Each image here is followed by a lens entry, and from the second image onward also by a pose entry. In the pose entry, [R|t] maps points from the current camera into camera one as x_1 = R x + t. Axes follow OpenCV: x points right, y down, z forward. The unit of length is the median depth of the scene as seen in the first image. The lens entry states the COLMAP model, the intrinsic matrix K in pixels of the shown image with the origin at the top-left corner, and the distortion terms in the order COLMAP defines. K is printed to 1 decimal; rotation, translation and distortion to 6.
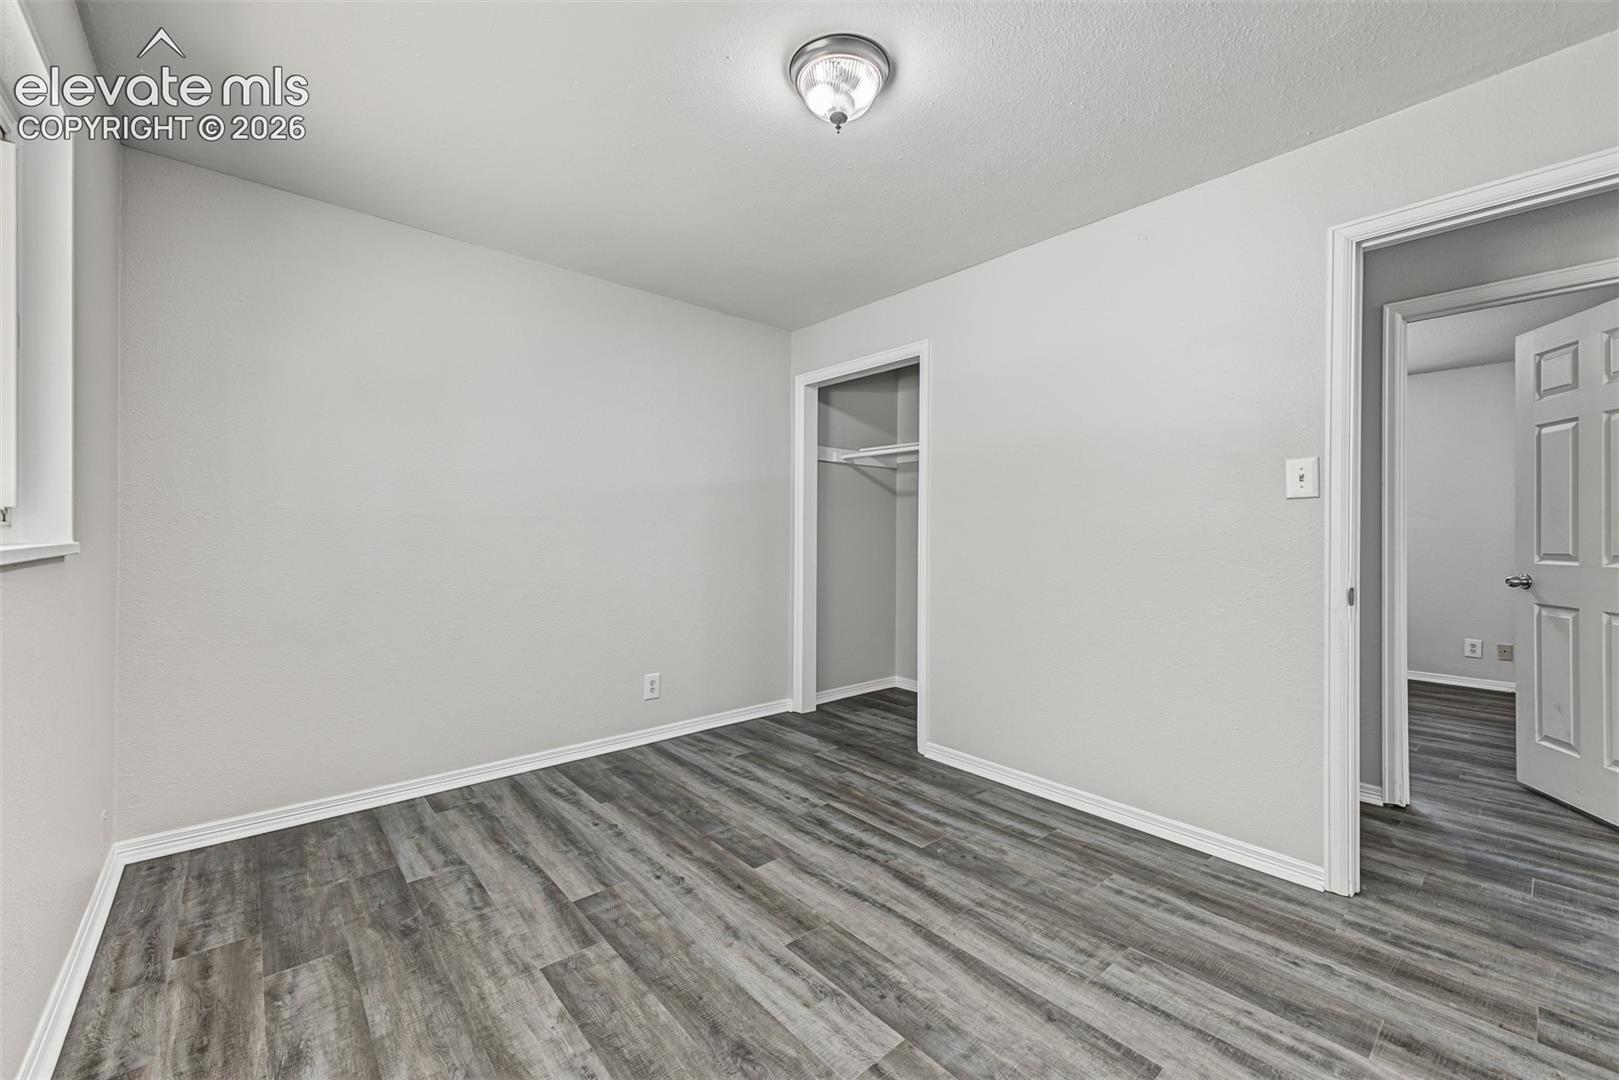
lens RADIAL K [[640.1, 0, 800.4], [0, 640.1, 532.5], [0, 0, 1]] dist [0.017279, -0.003972]
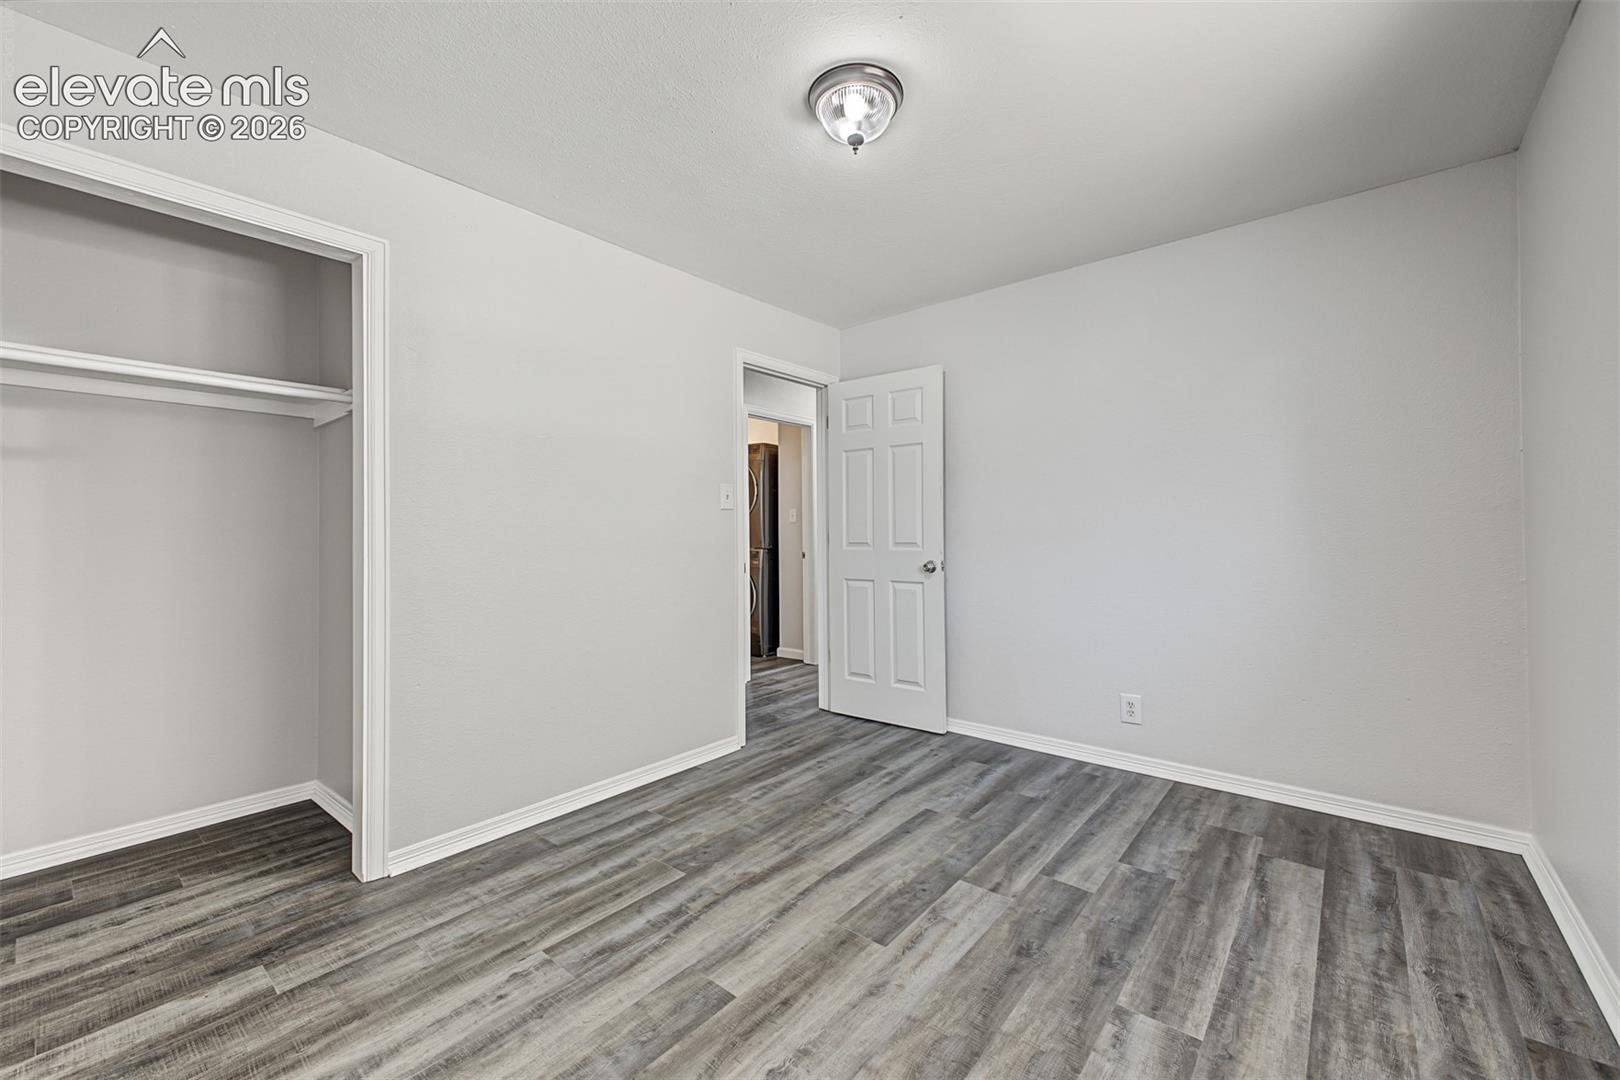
lens RADIAL K [[640.5, 0, 818.4], [0, 640.5, 534.6], [0, 0, 1]] dist [0.017279, -0.003972]
pose [[-0.160007, -0.008018, 0.987083, -0.773677], [0.010272, 0.999899, 0.009788, -0.004465], [-0.987062, 0.011706, -0.159909, 0.984610]]
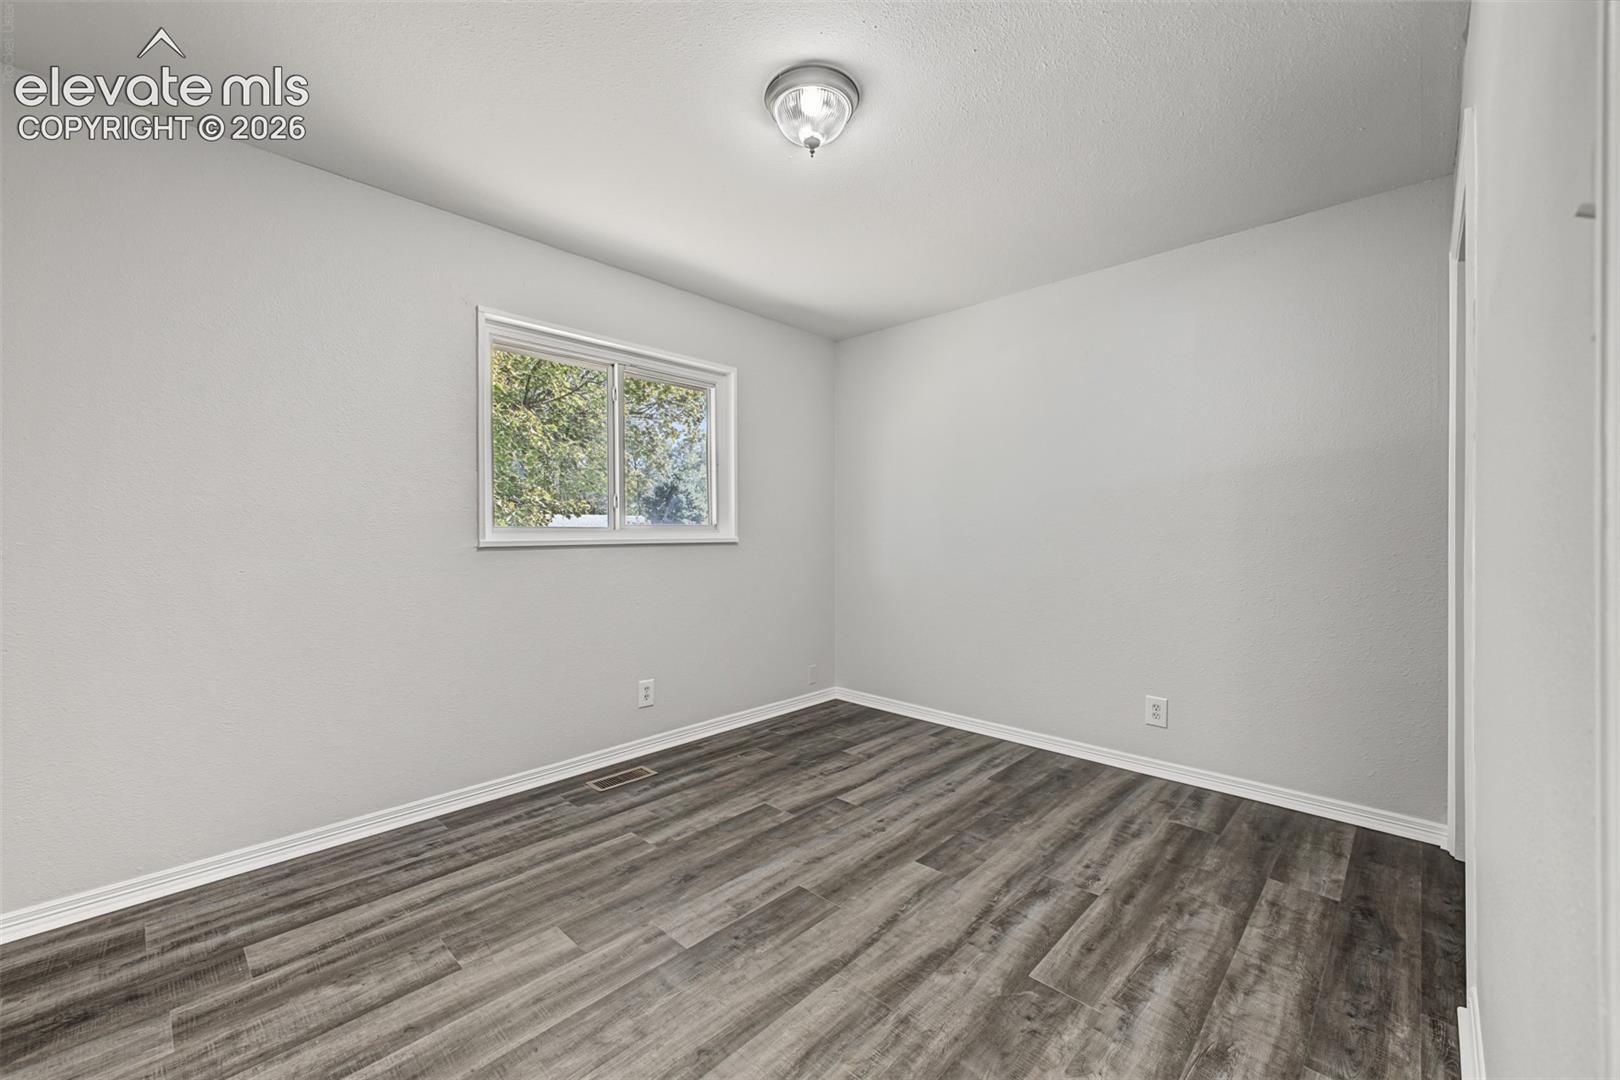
lens RADIAL K [[640.5, 0, 830.2], [0, 640.5, 533.6], [0, 0, 1]] dist [0.017279, -0.003972]
pose [[0.116301, -0.003432, -0.993208, 0.897046], [0.000944, 0.999994, -0.003345, 0.006203], [0.993214, -0.000548, 0.116303, 0.722662]]
